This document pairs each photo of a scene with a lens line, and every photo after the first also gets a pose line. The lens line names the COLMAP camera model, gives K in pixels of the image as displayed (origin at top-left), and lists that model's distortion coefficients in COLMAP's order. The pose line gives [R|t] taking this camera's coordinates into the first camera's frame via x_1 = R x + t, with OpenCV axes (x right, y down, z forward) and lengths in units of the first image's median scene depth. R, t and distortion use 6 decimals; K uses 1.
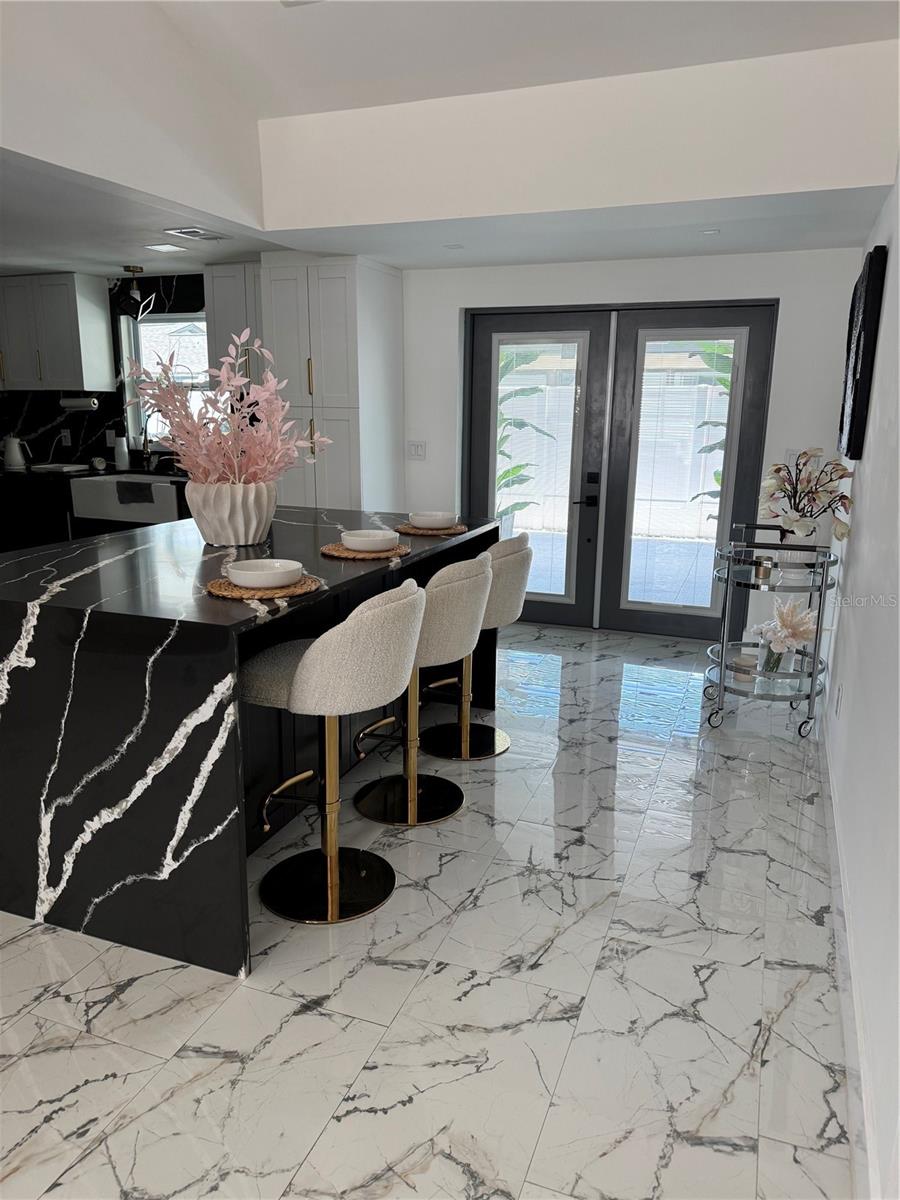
lens RADIAL K [[850.2, 0, 446.5], [0, 850.2, 601.4], [0, 0, 1]] dist [0.054886, -0.065075]
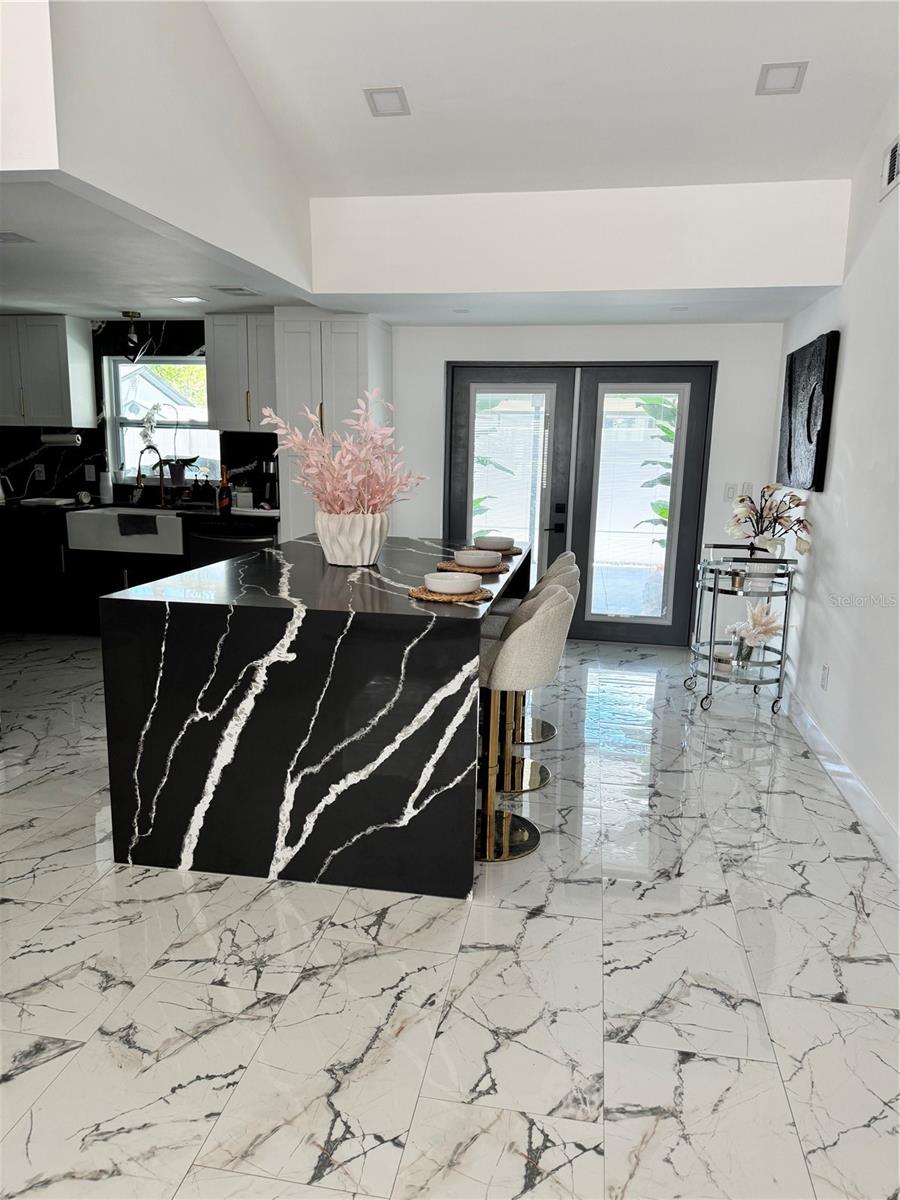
lens RADIAL K [[850.2, 0, 448.6], [0, 850.2, 595.3], [0, 0, 1]] dist [0.054886, -0.065075]
pose [[0.982069, -0.024811, 0.186882, -0.290530], [0.033249, 0.998558, -0.042149, 0.025103], [-0.185566, 0.047607, 0.981478, -0.147947]]
